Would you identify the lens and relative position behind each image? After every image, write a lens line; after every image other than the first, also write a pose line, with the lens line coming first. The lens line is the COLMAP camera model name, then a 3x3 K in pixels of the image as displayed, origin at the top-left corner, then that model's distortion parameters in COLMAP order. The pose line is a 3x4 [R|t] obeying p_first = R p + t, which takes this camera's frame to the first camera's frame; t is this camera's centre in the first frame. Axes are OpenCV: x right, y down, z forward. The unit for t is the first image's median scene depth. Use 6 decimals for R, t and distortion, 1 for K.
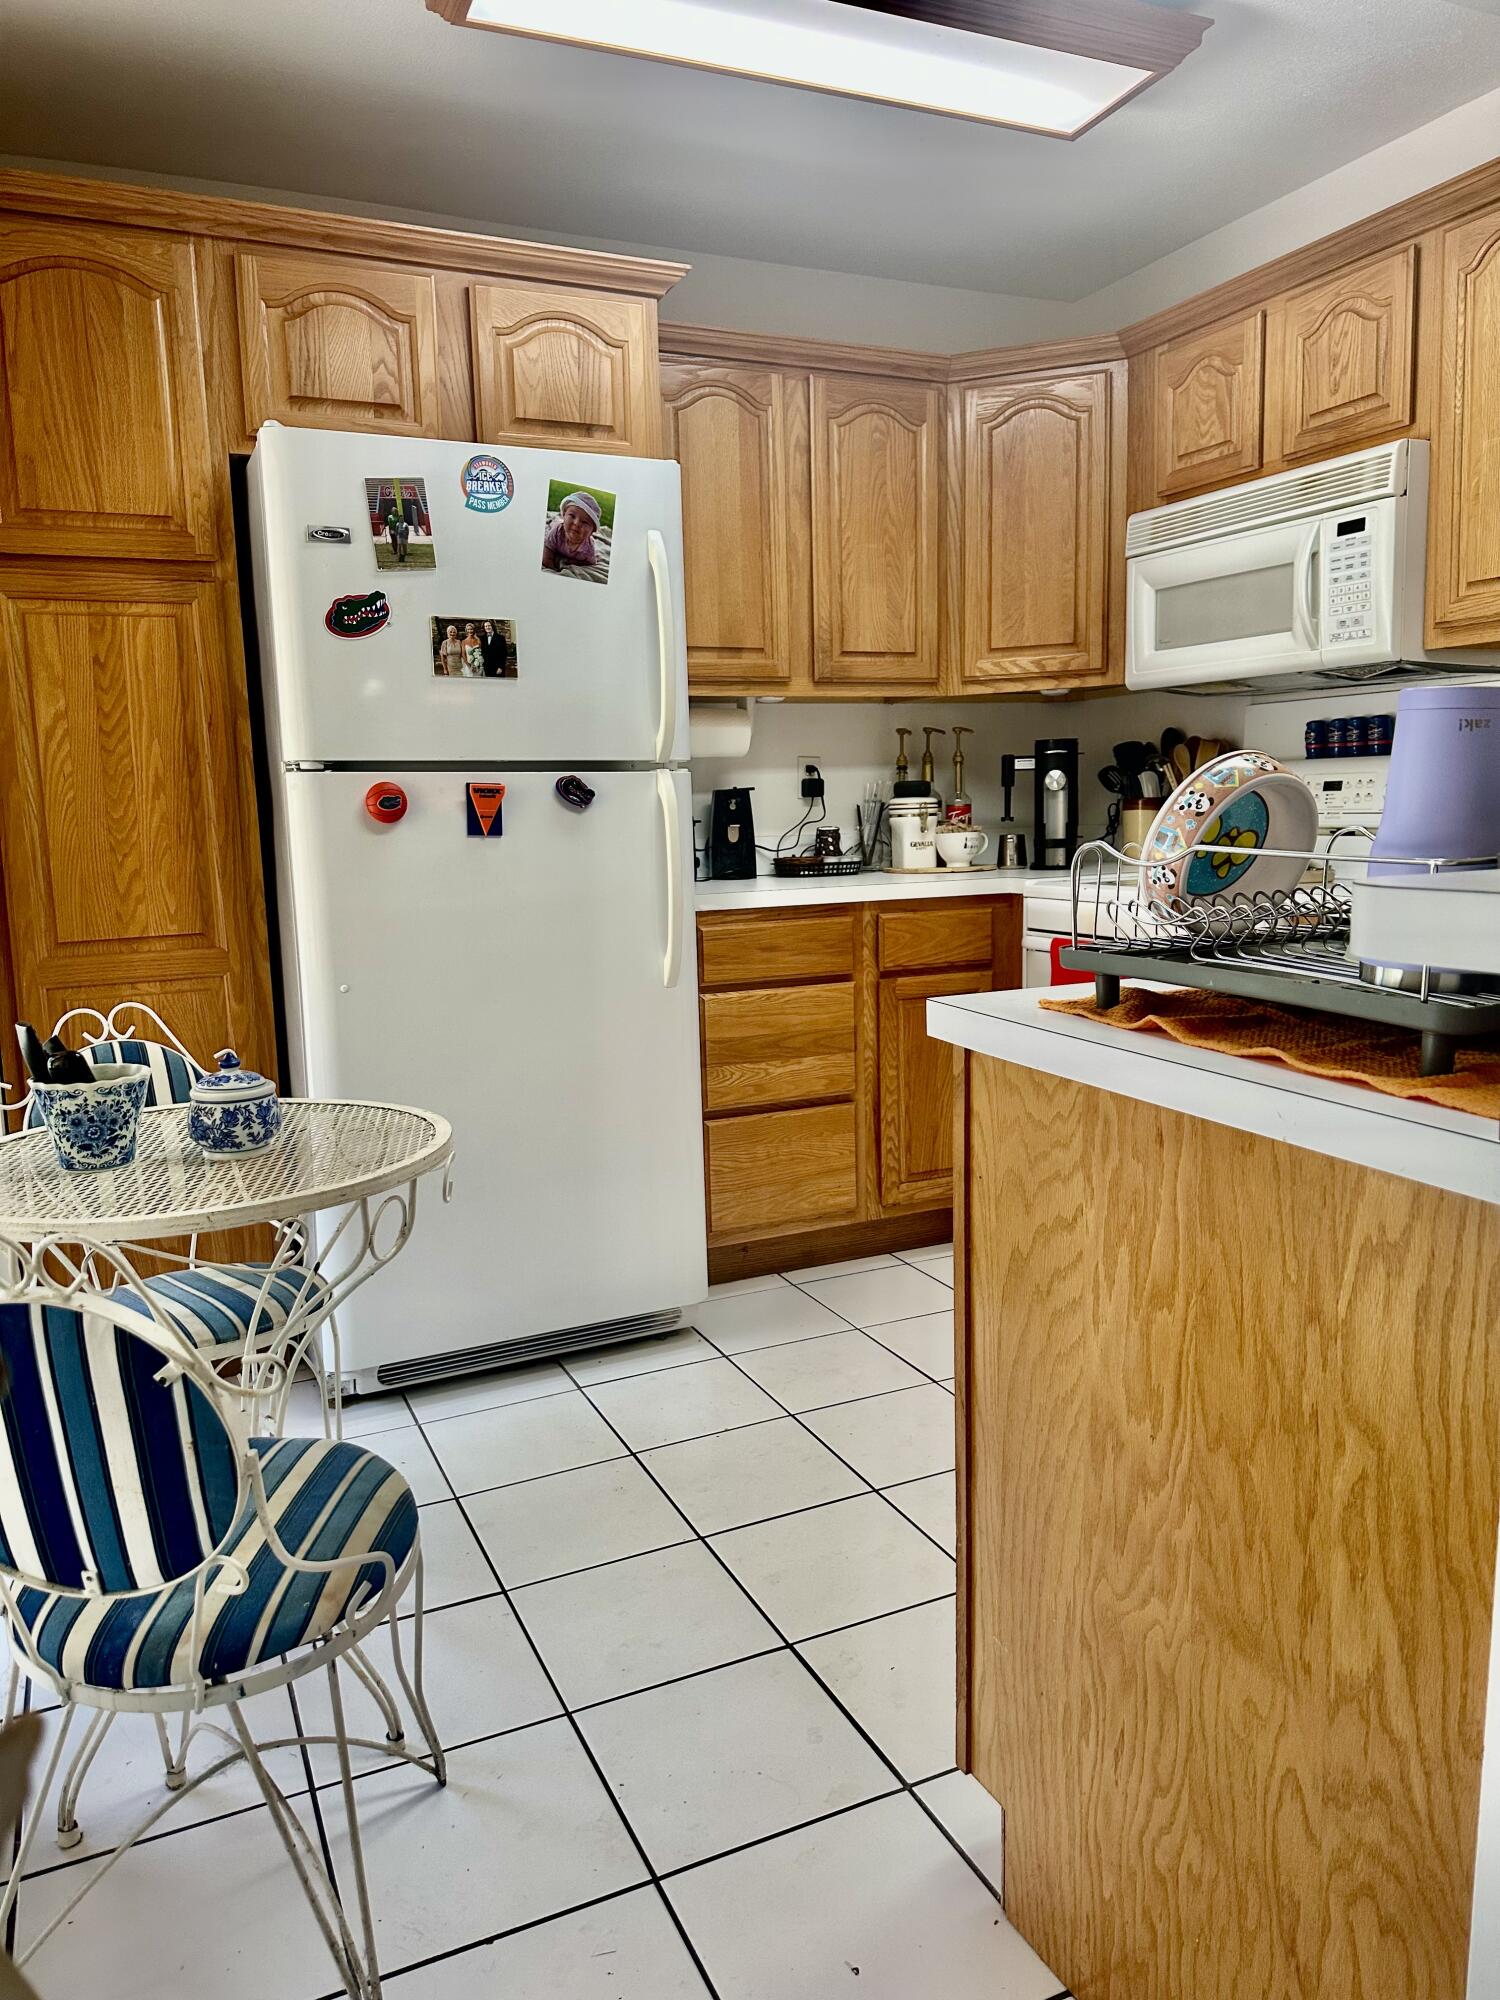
lens RADIAL K [[1395.4, 0, 754.3], [0, 1395.4, 992.8], [0, 0, 1]] dist [0.115205, -0.205720]
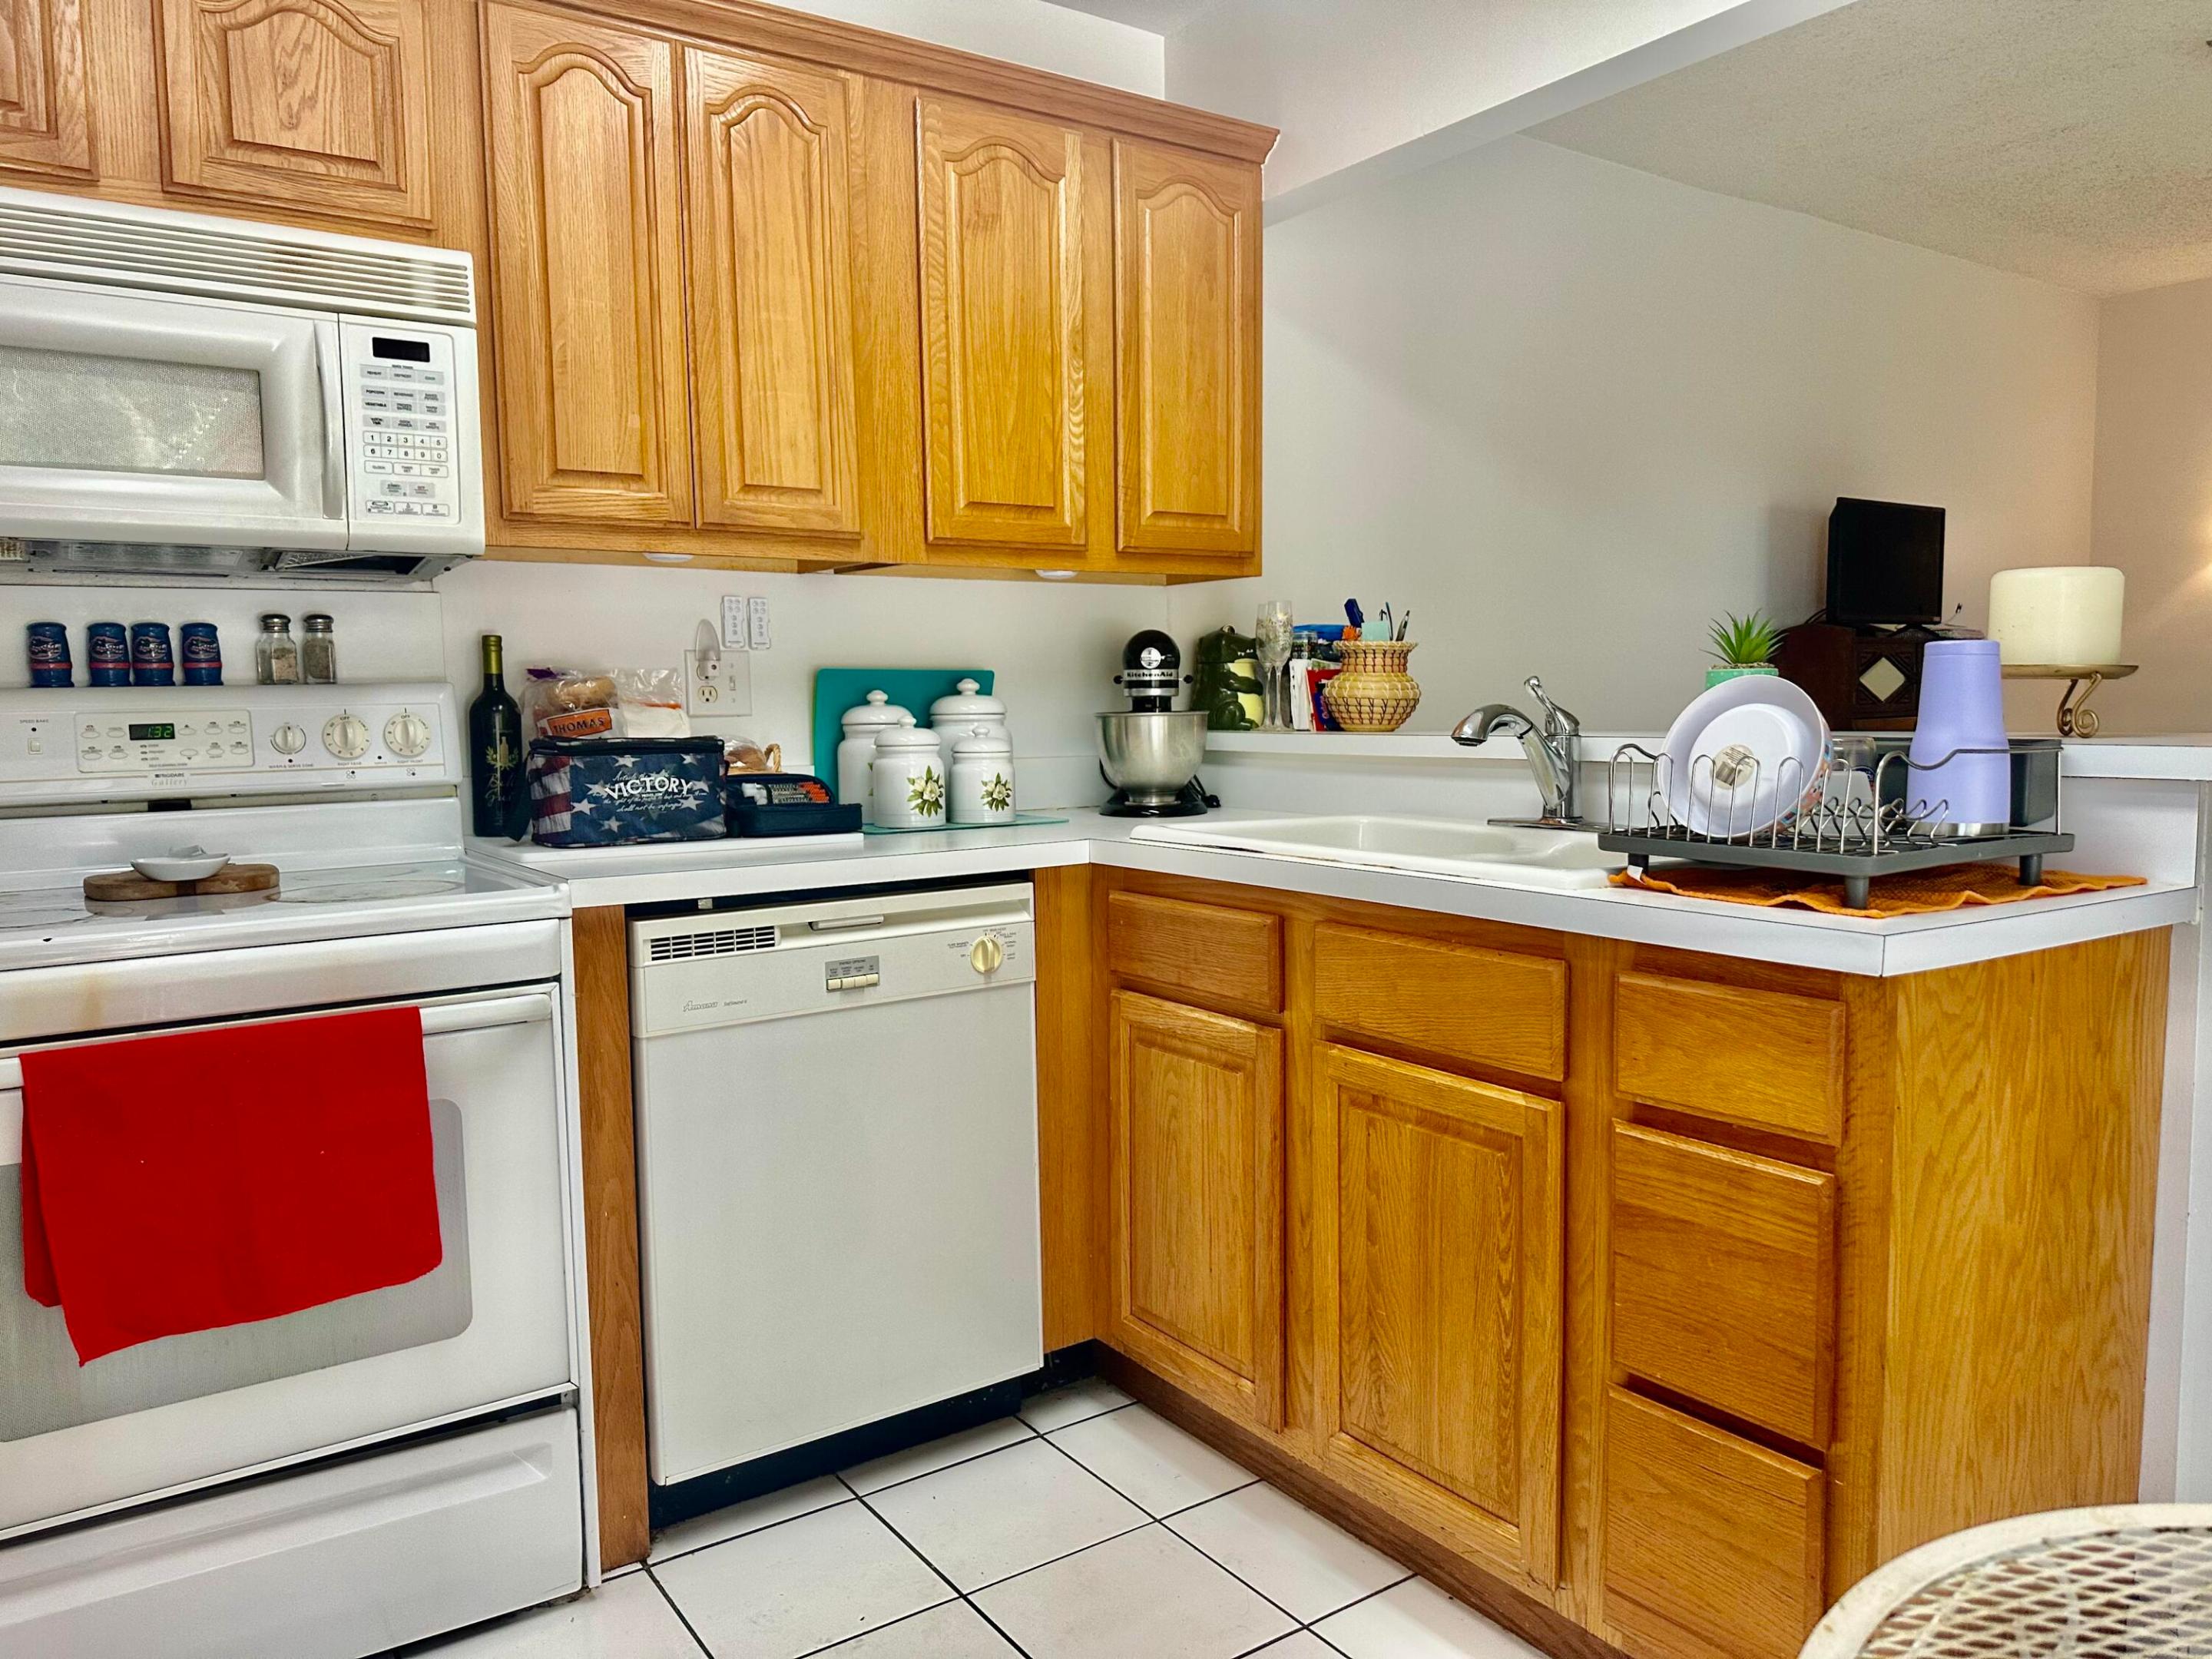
lens RADIAL K [[1547.8, 0, 1106.0], [0, 1547.8, 829.5], [0, 0, 1]] dist [0.041944, -0.070769]
pose [[-0.175793, -0.056844, 0.982785, -0.397441], [0.155206, 0.984245, 0.084691, -0.116893], [-0.972115, 0.167423, -0.164201, 0.860231]]
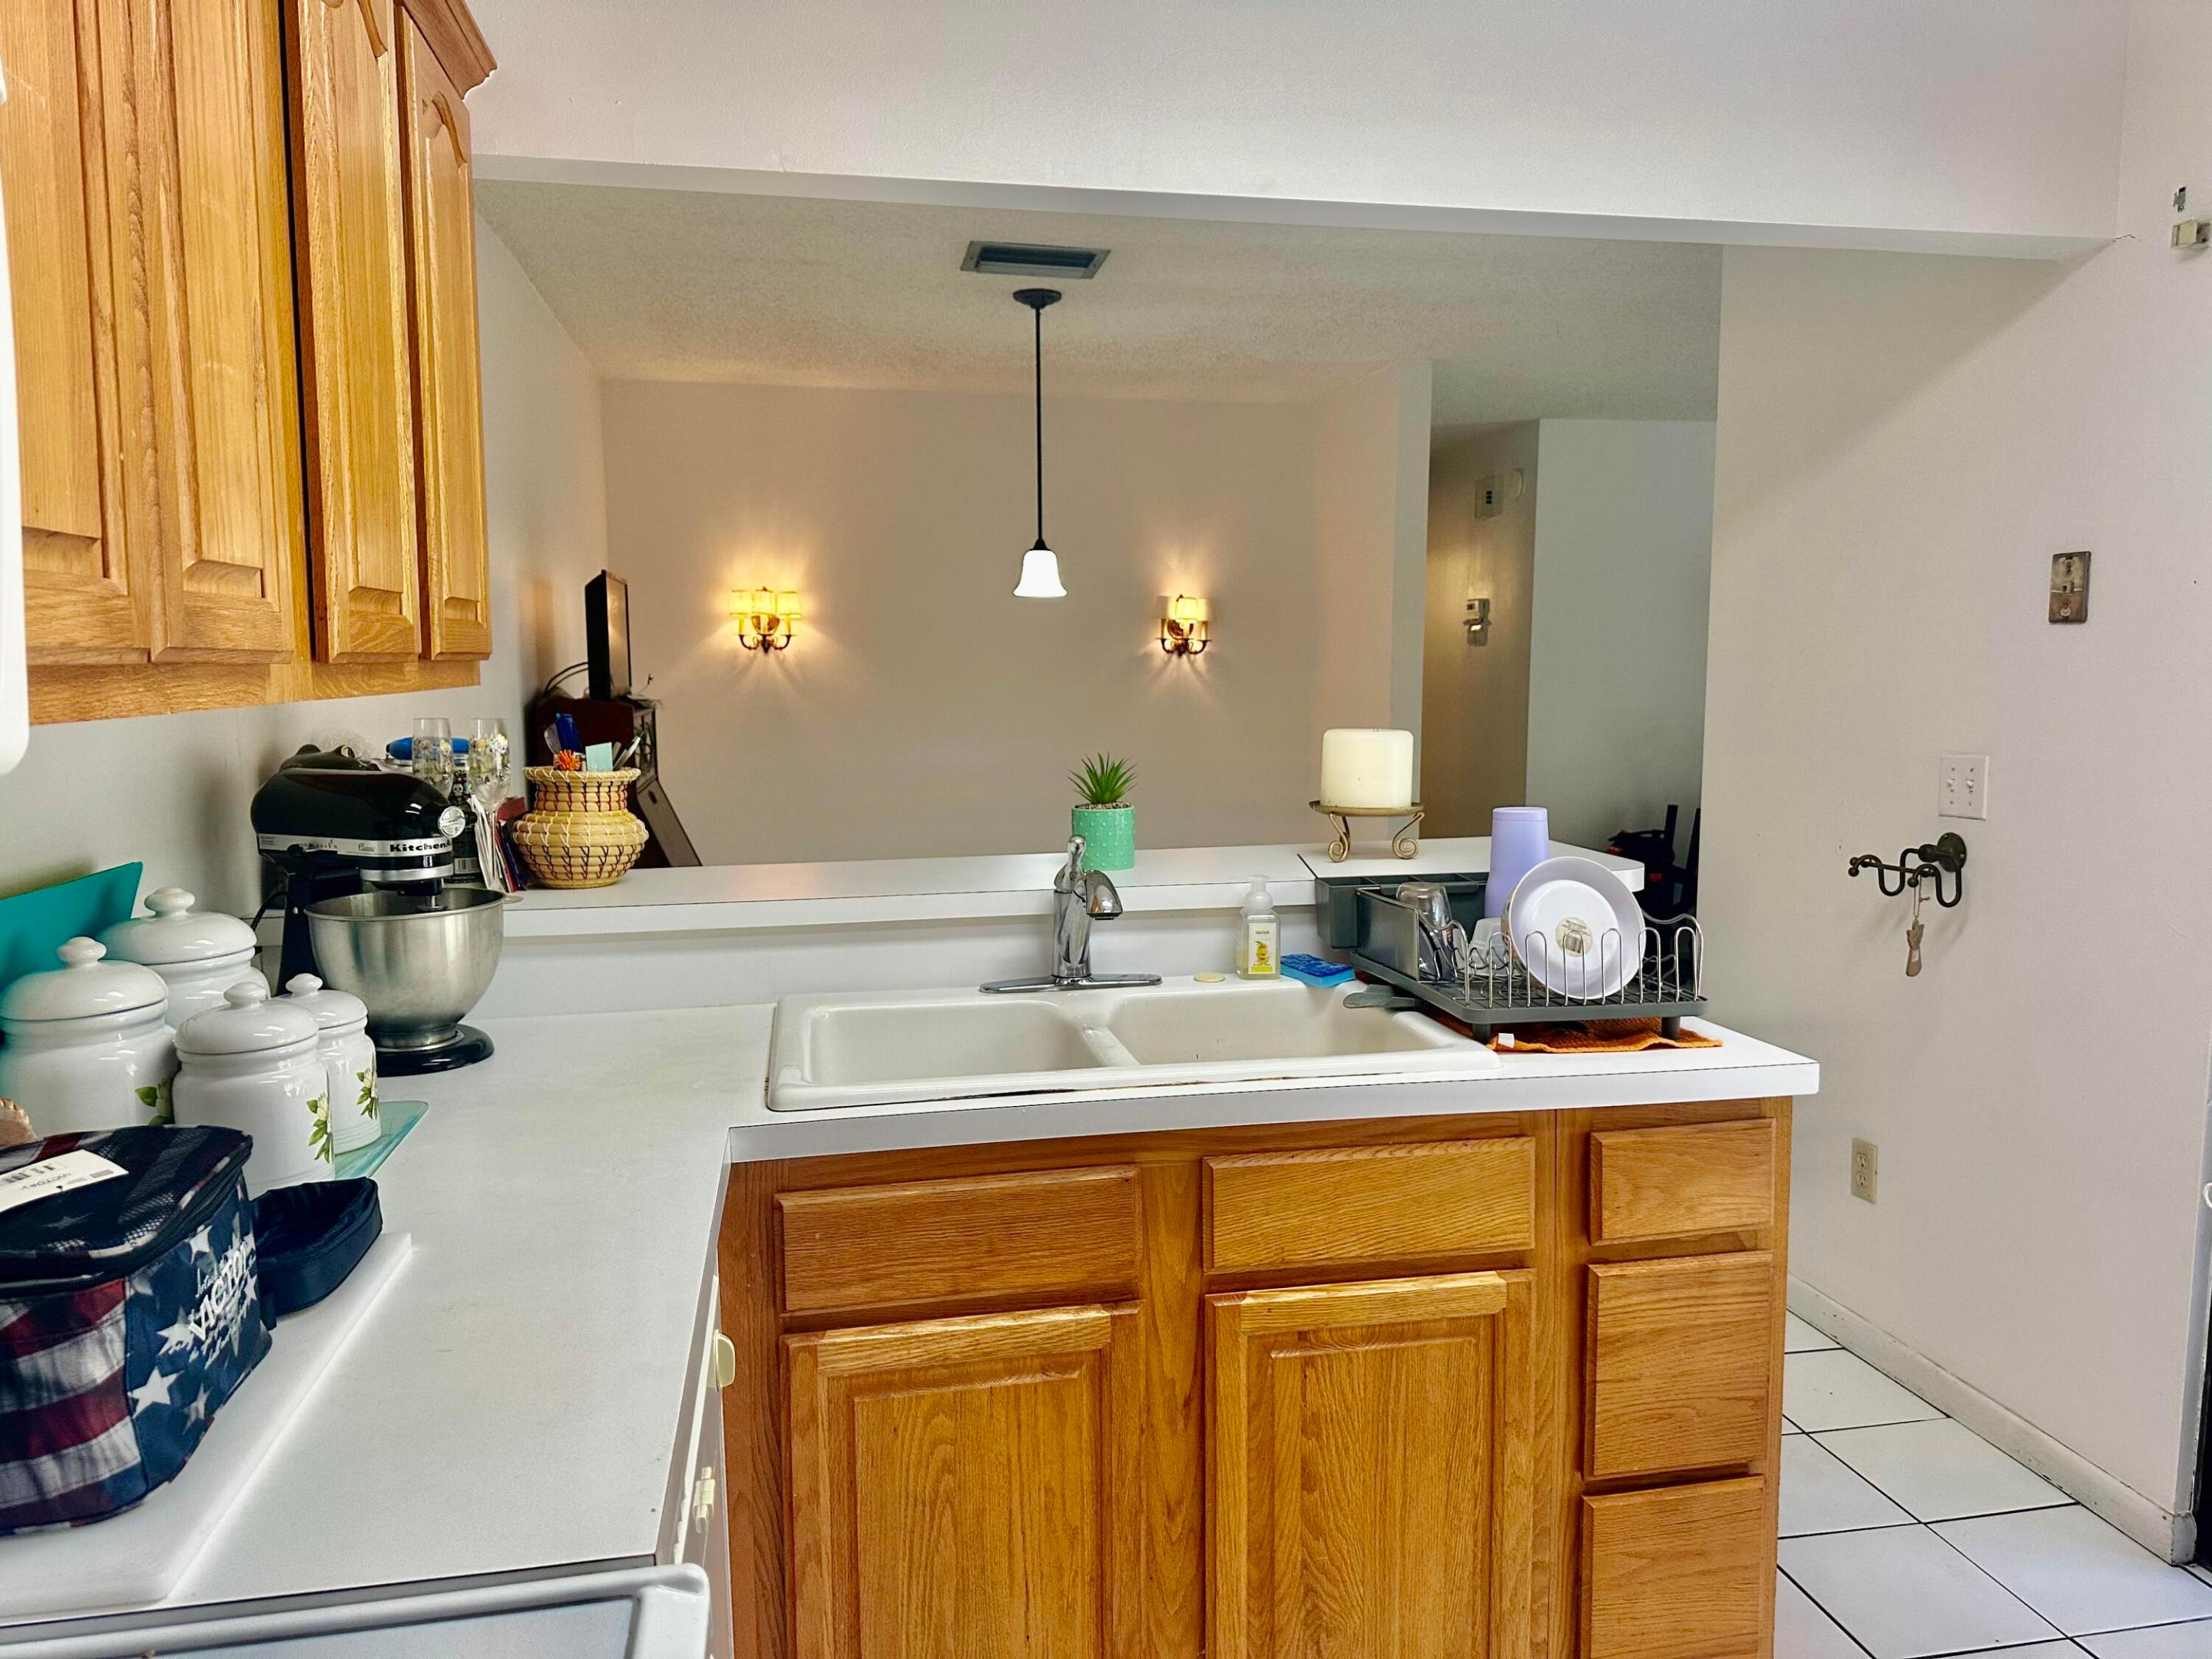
lens RADIAL K [[1516.3, 0, 1117.2], [0, 1516.3, 837.0], [0, 0, 1]] dist [0.098384, -0.210043]
pose [[-0.973258, 0.006295, 0.229630, 0.210576], [0.061970, 0.969758, 0.236070, -0.277661], [-0.221200, 0.243987, -0.944214, 1.222638]]
